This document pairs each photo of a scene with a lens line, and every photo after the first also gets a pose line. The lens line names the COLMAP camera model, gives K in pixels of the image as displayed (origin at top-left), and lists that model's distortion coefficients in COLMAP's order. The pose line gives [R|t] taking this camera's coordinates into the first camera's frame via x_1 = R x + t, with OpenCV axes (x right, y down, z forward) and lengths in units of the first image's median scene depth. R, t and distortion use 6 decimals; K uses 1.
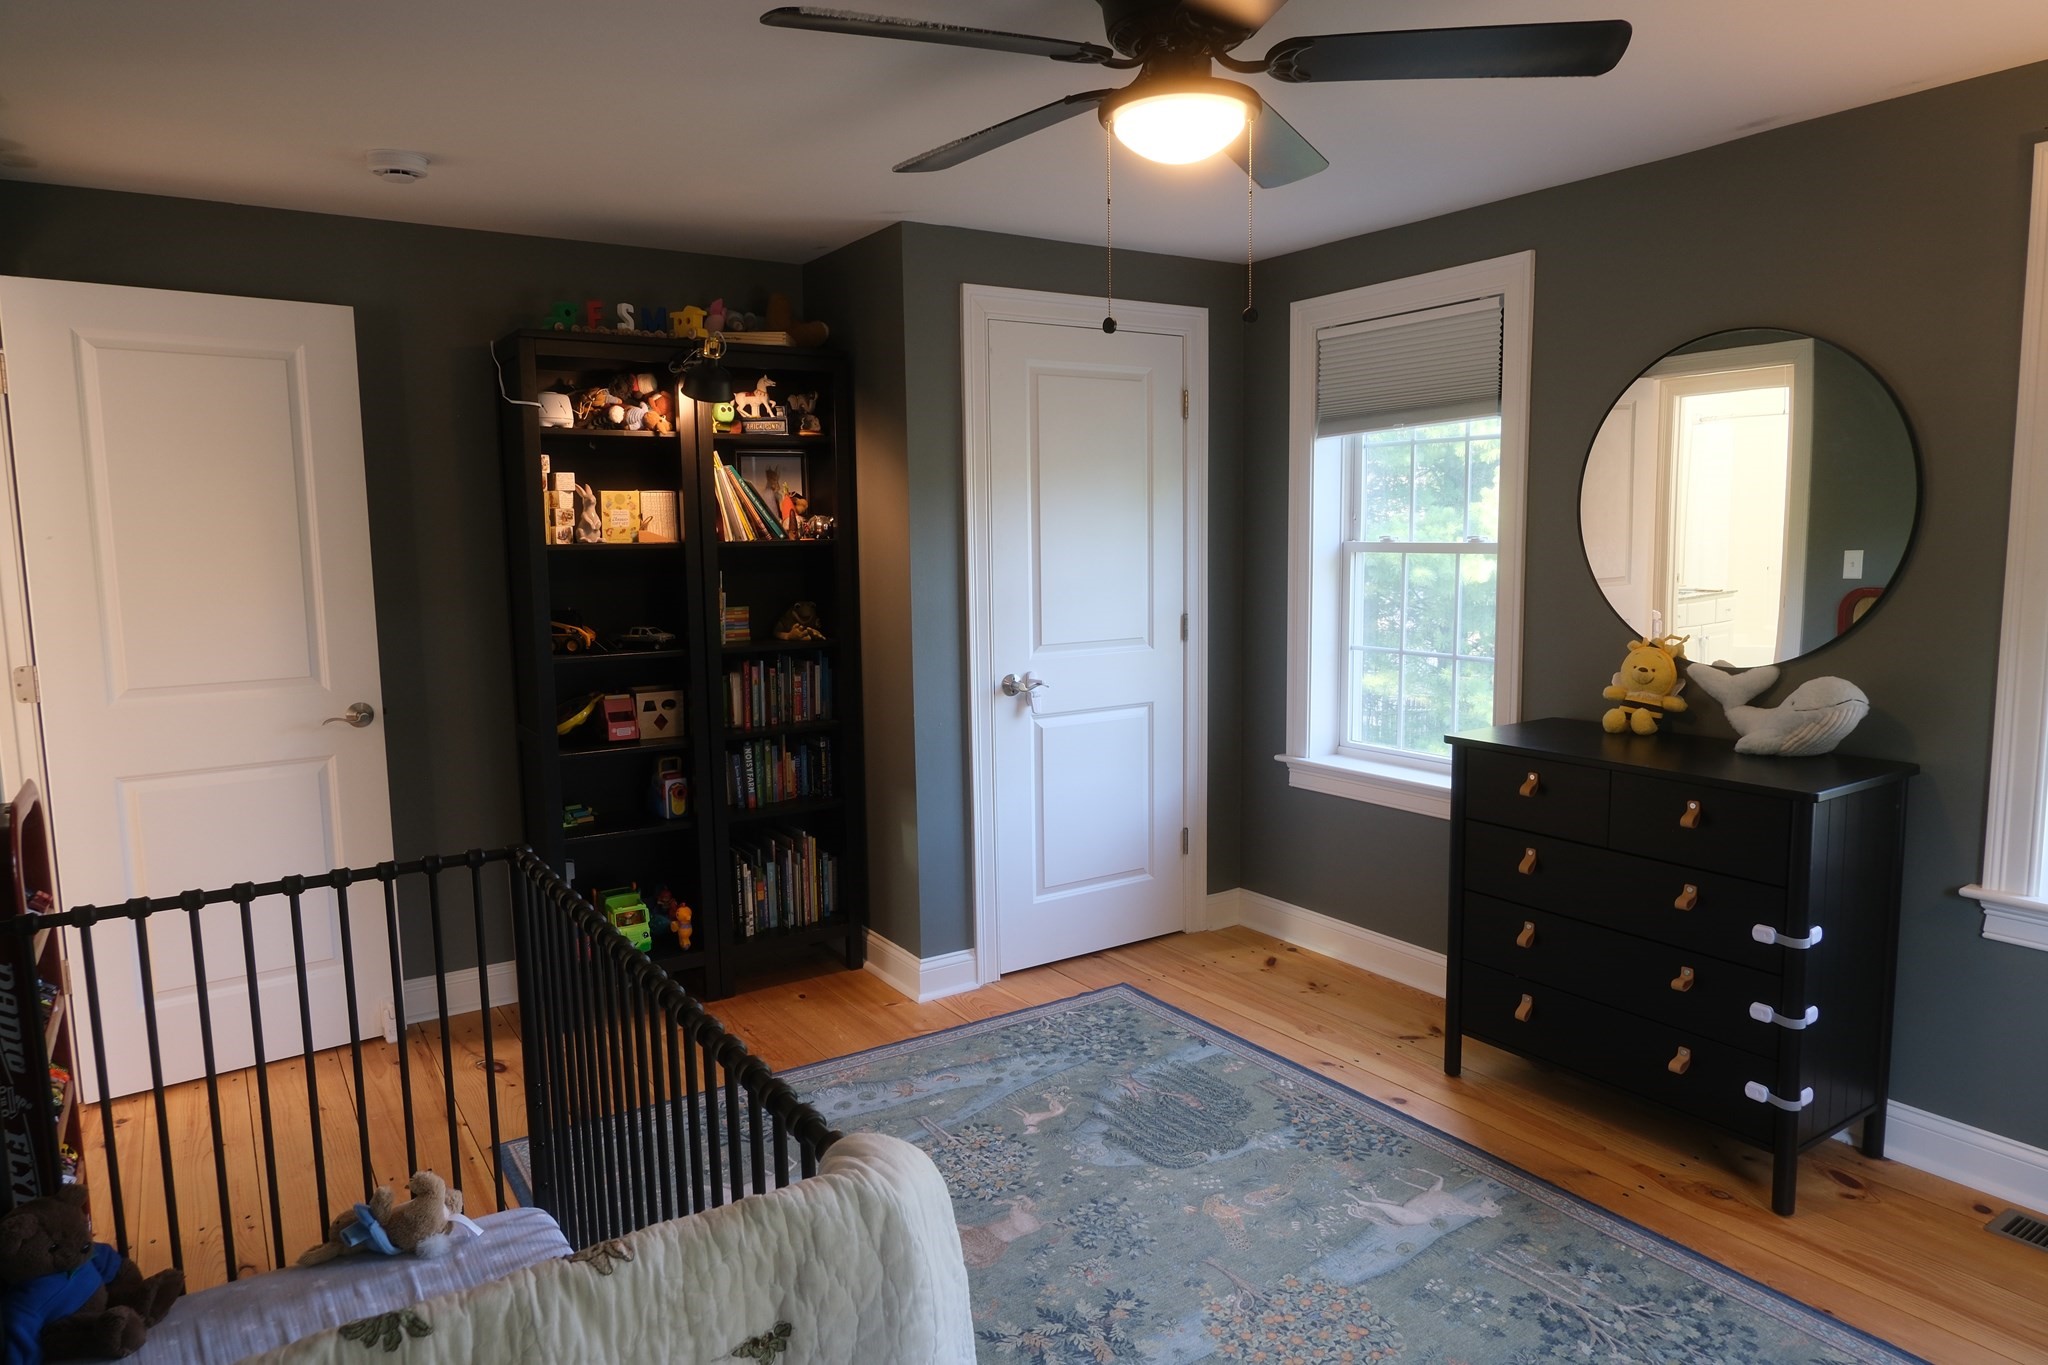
lens RADIAL K [[1280.5, 0, 1027.3], [0, 1280.5, 685.2], [0, 0, 1]] dist [0.001947, 0.001336]
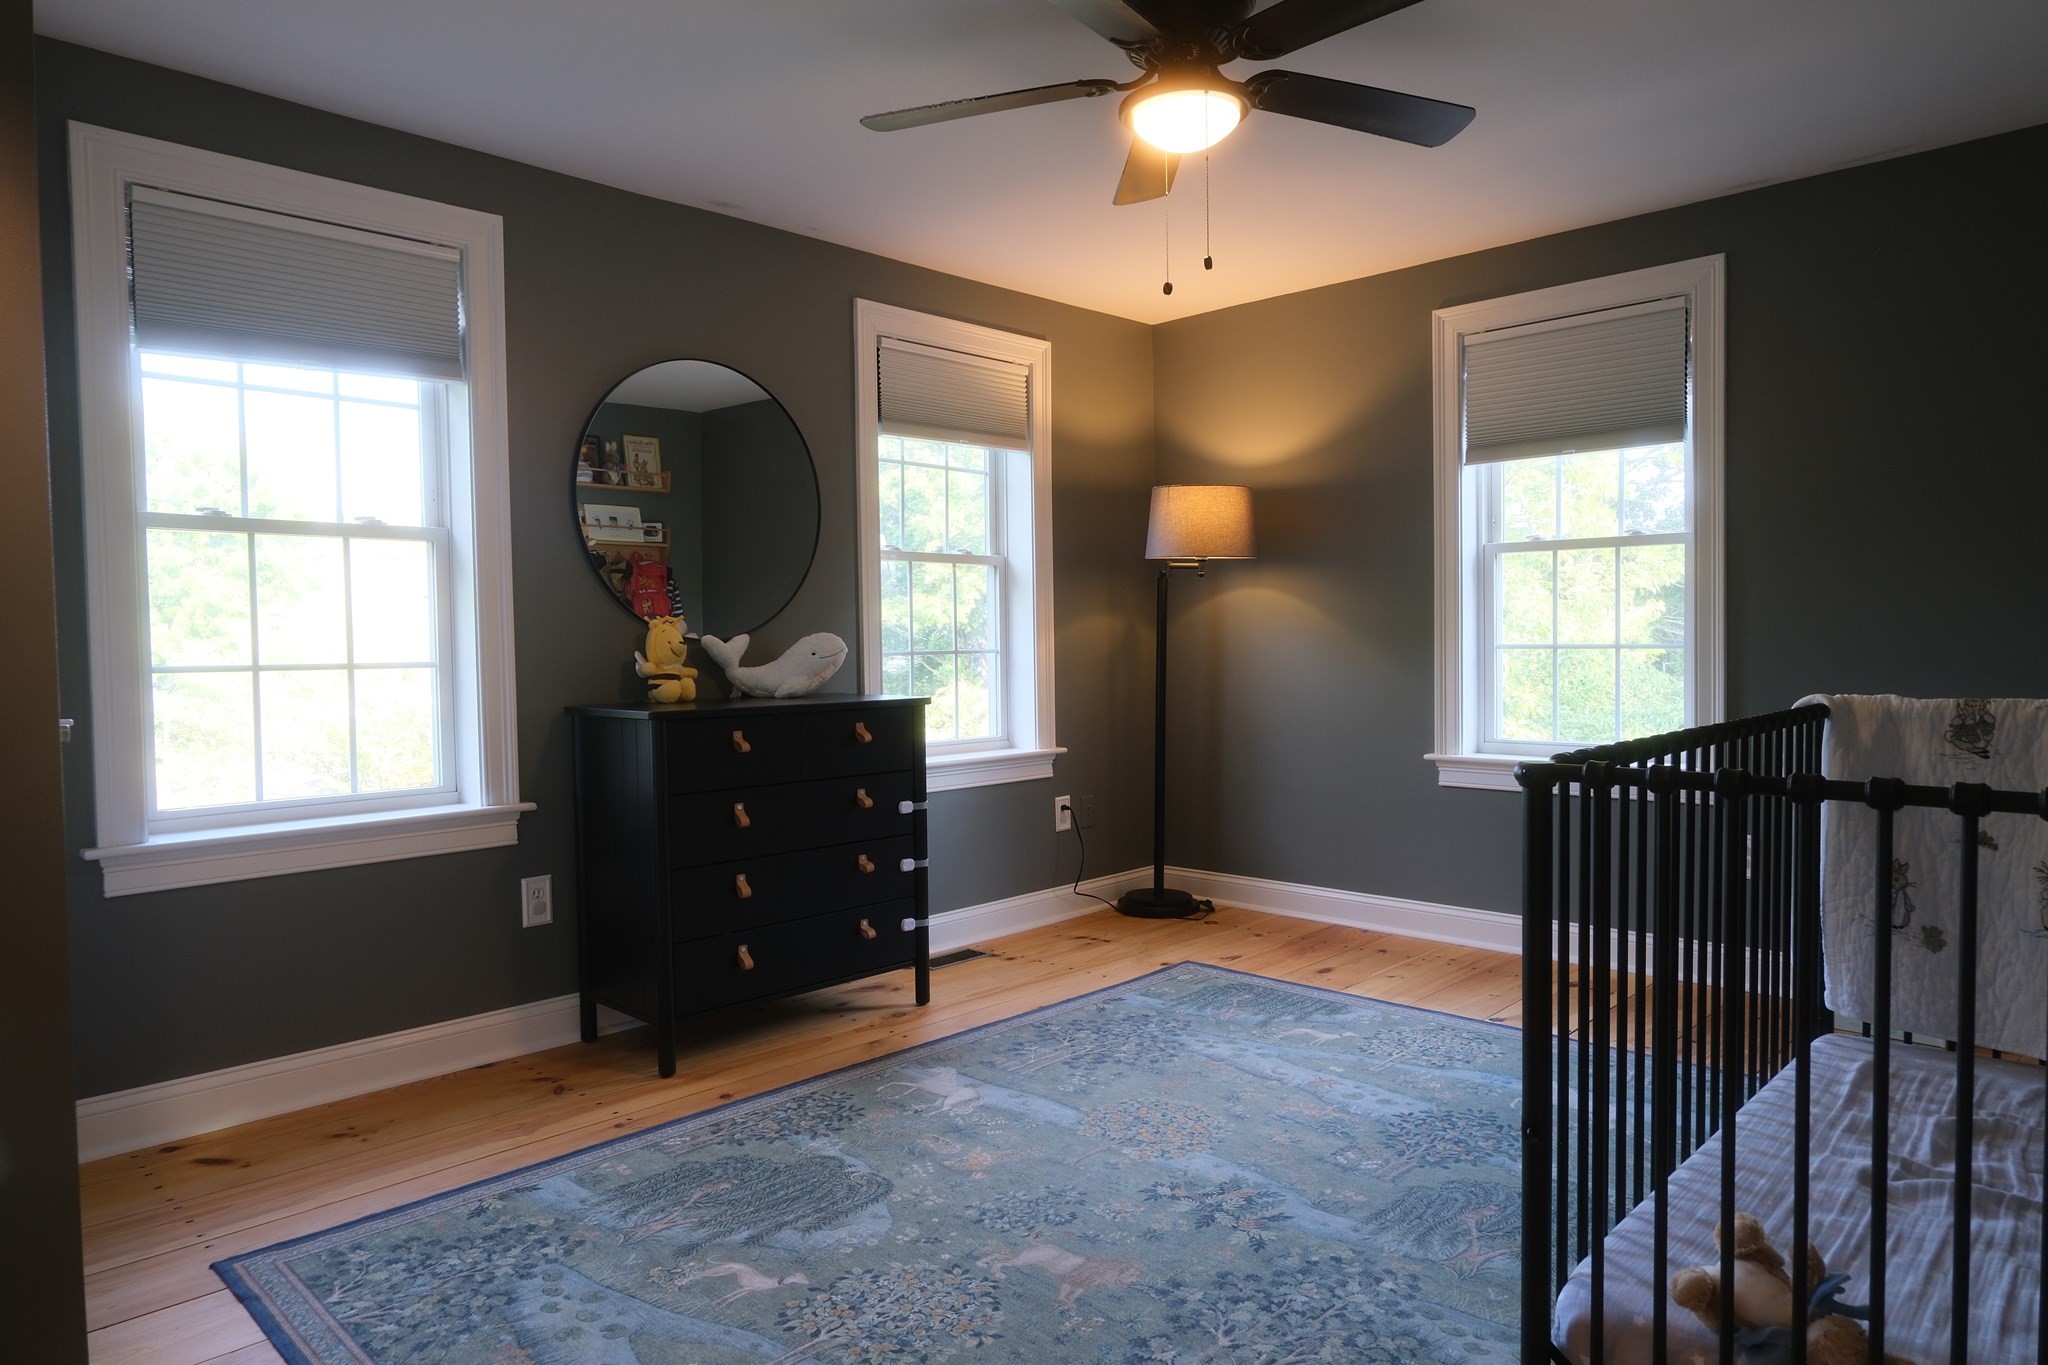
lens RADIAL K [[1280.5, 0, 1026.6], [0, 1280.5, 685.4], [0, 0, 1]] dist [0.001947, 0.001336]
pose [[-0.215179, -0.016248, 0.976439, -0.710772], [0.134230, 0.989880, 0.046052, 0.011994], [-0.967306, 0.140977, -0.210820, 0.995071]]
